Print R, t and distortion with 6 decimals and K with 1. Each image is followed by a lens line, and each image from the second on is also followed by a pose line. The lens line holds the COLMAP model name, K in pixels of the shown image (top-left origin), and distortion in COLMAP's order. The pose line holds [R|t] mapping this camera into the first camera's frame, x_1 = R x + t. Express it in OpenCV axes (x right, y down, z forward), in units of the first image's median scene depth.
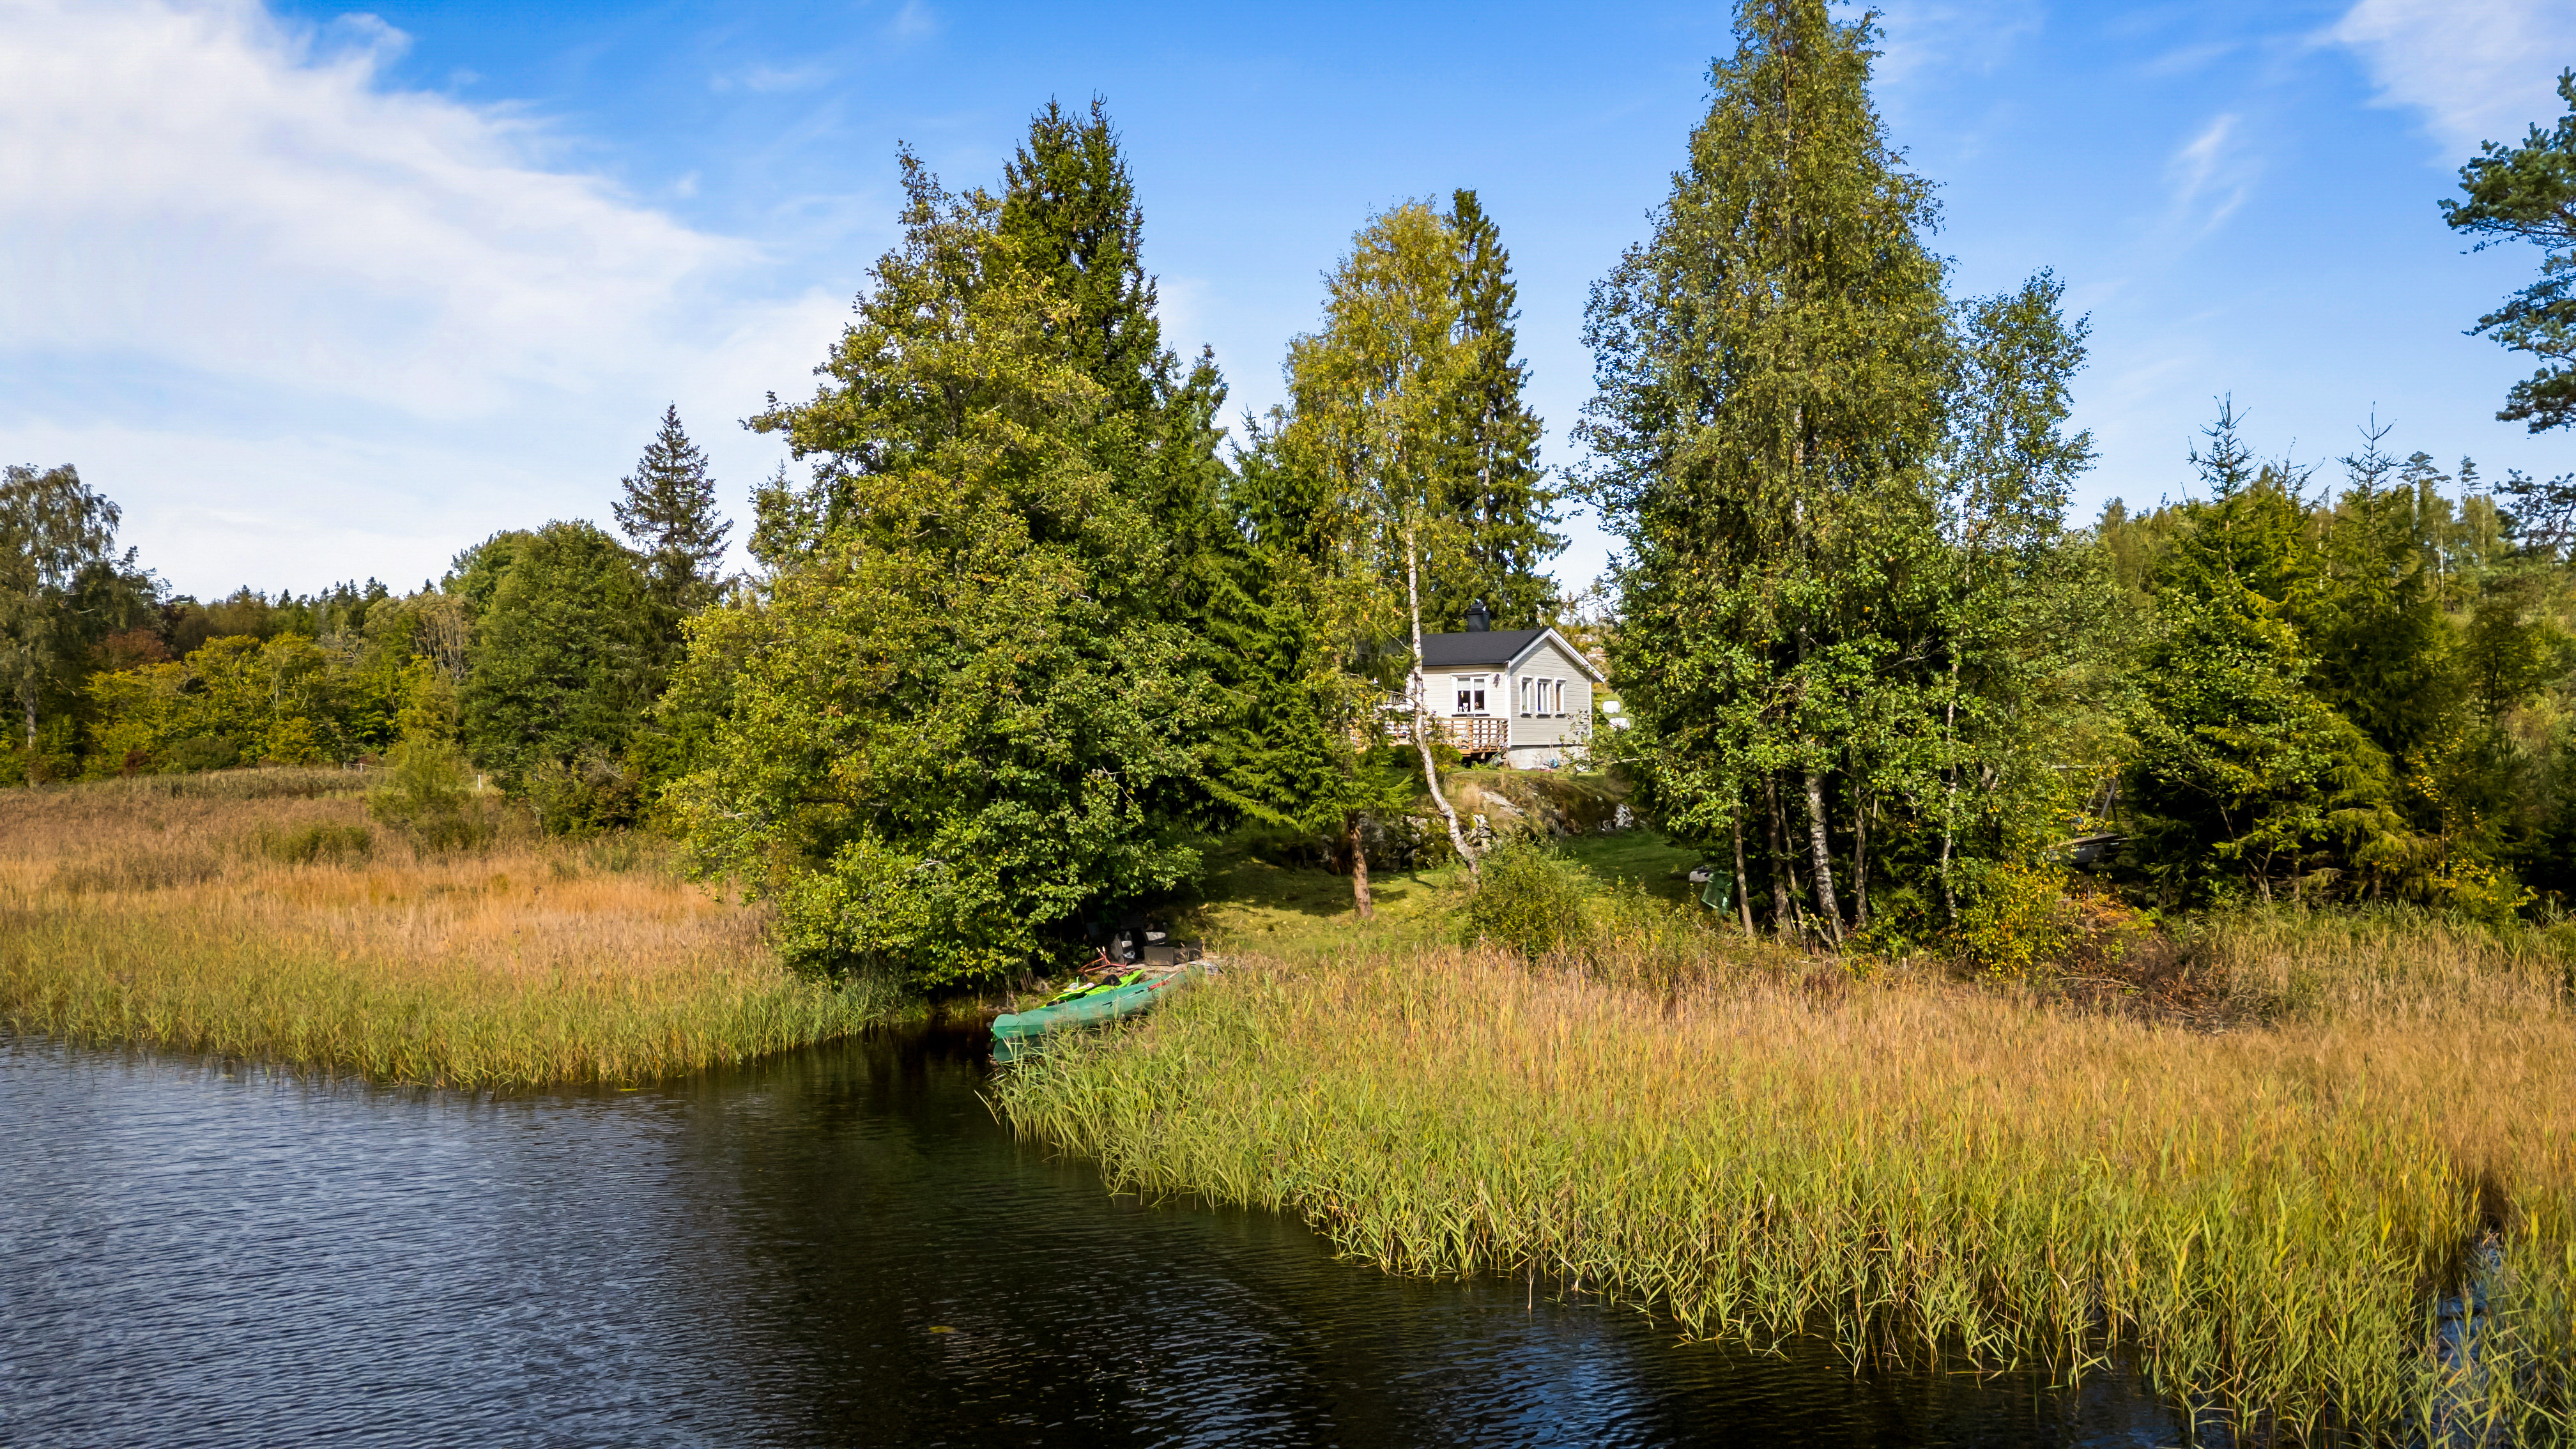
lens RADIAL K [[1775.1, 0, 1296.5], [0, 1775.1, 722.5], [0, 0, 1]] dist [0.043775, -0.008234]
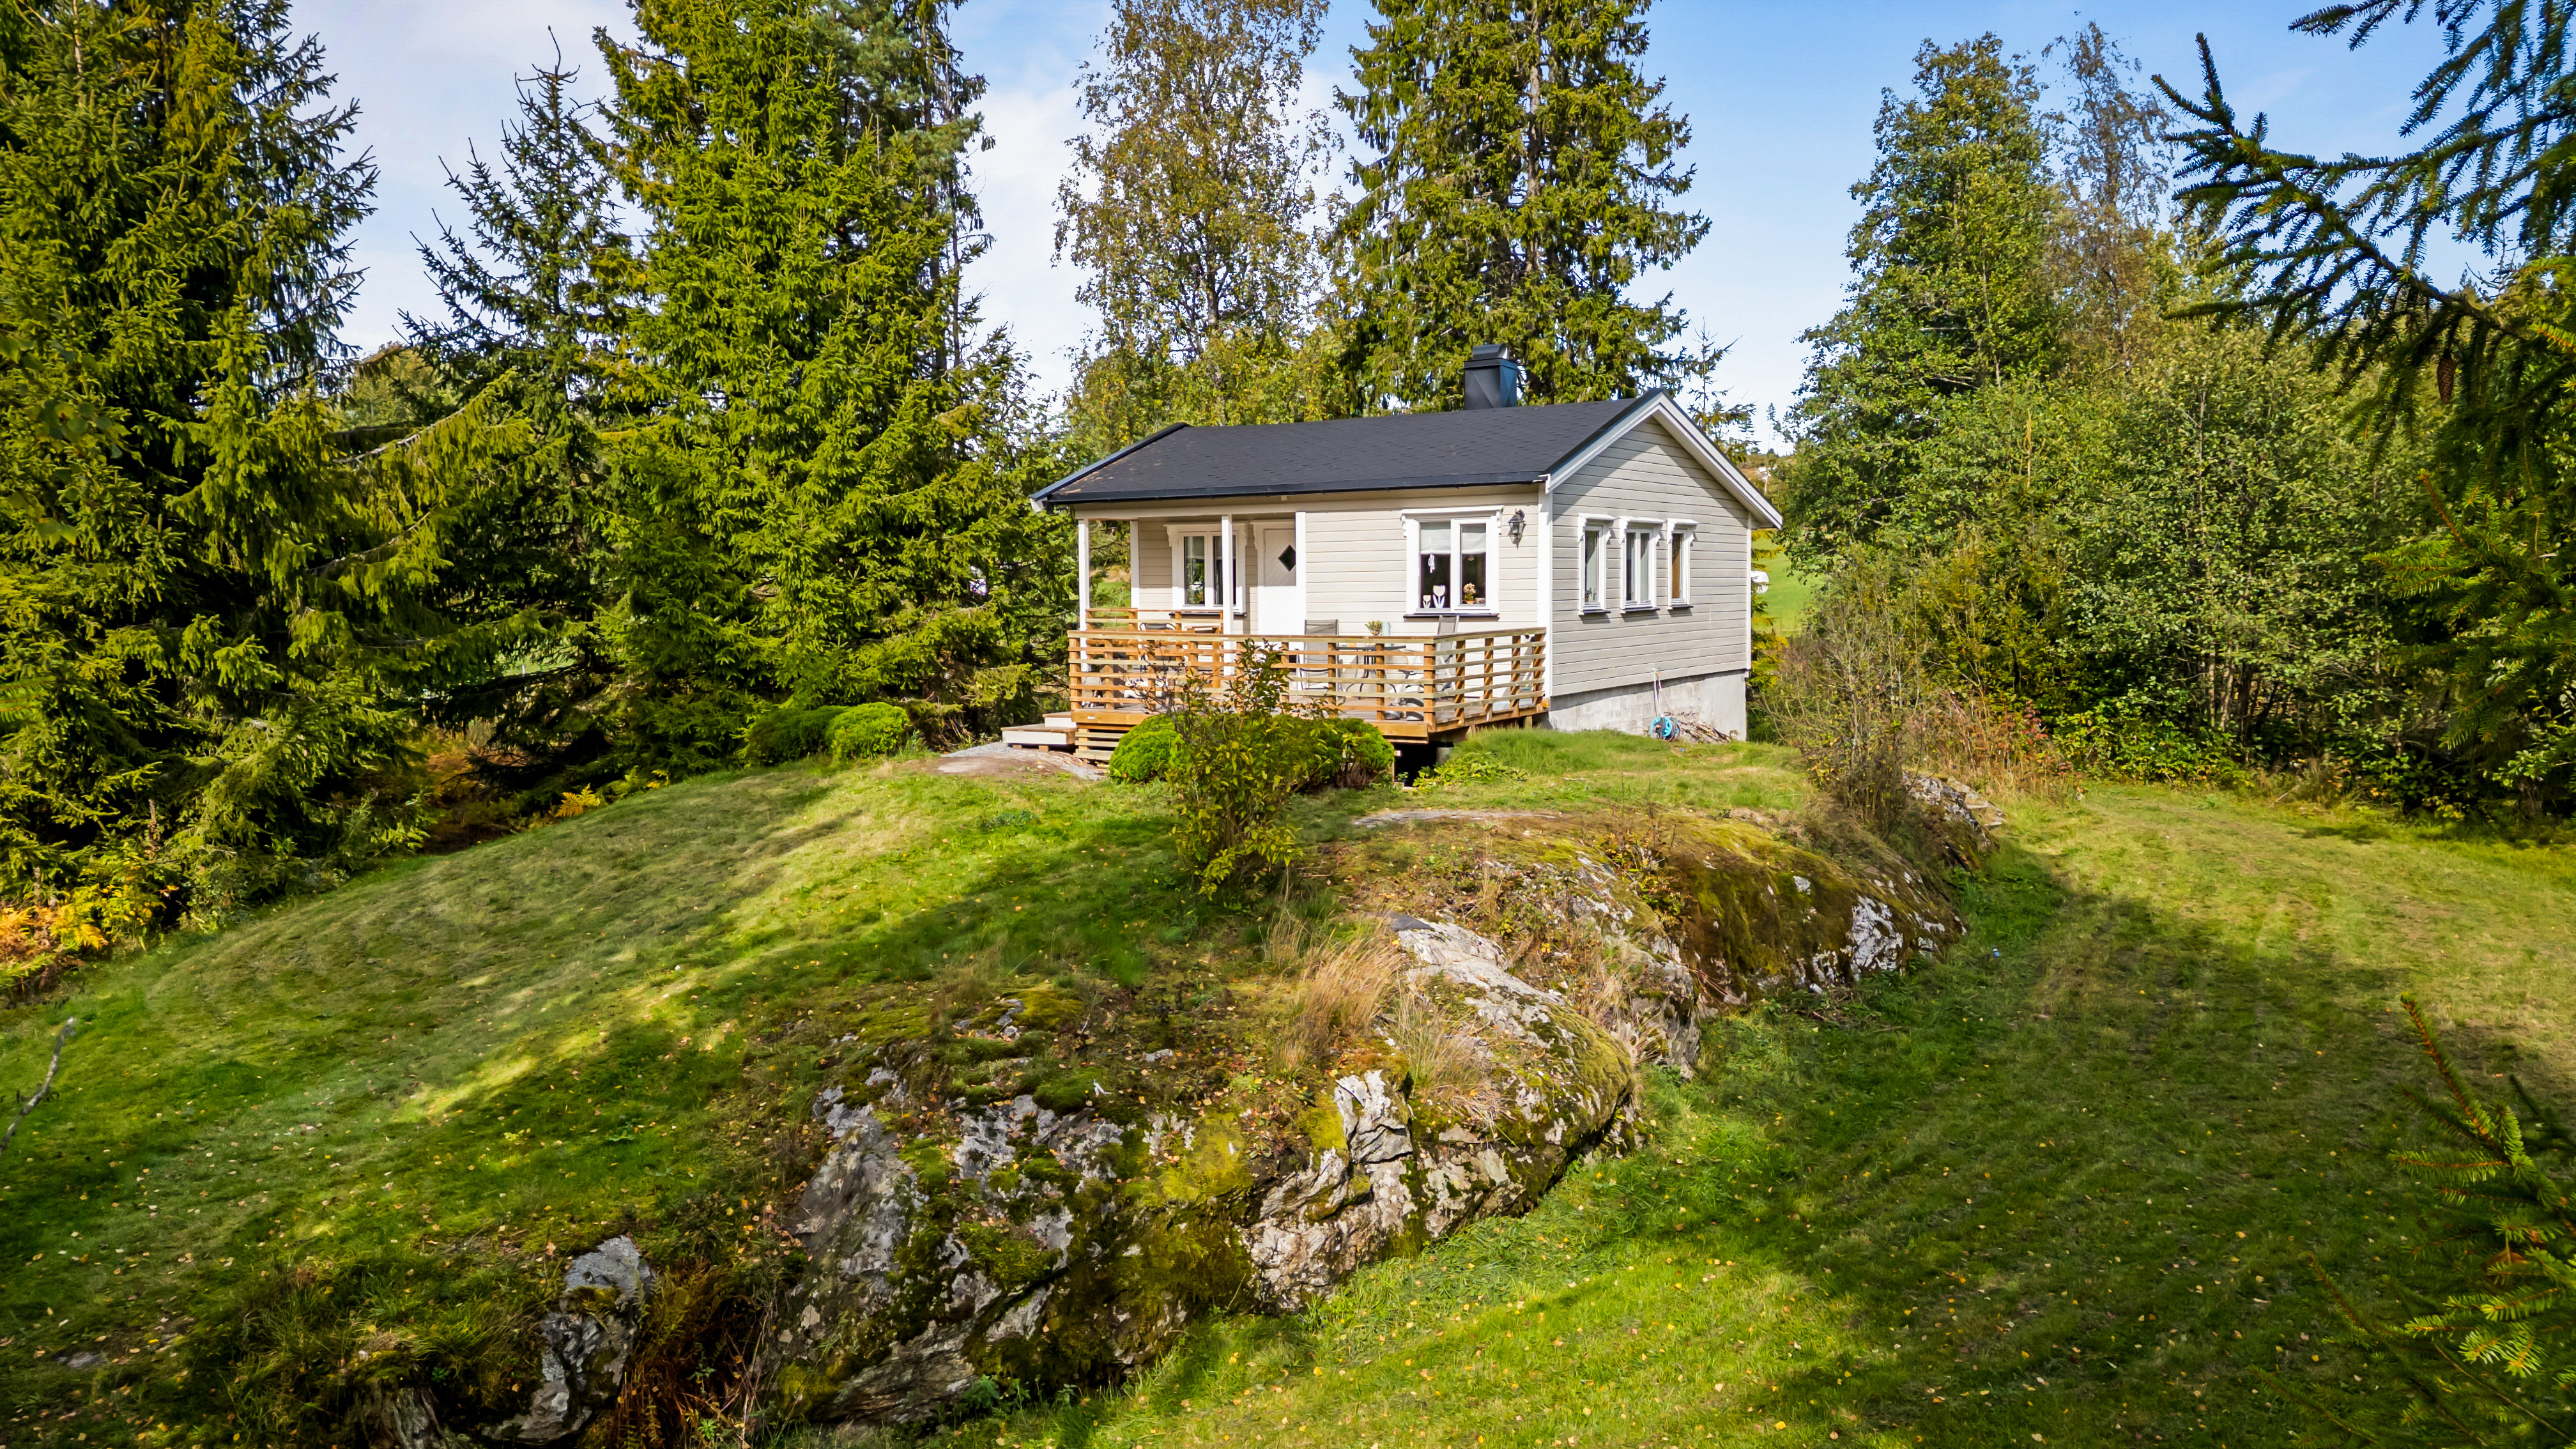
lens RADIAL K [[1775.1, 0, 1277.9], [0, 1775.1, 728.3], [0, 0, 1]] dist [0.043775, -0.008234]
pose [[0.997854, 0.008628, -0.064905, 0.085543], [-0.002424, 0.995468, 0.095067, -0.016765], [0.065431, -0.094706, 0.993353, 0.605325]]
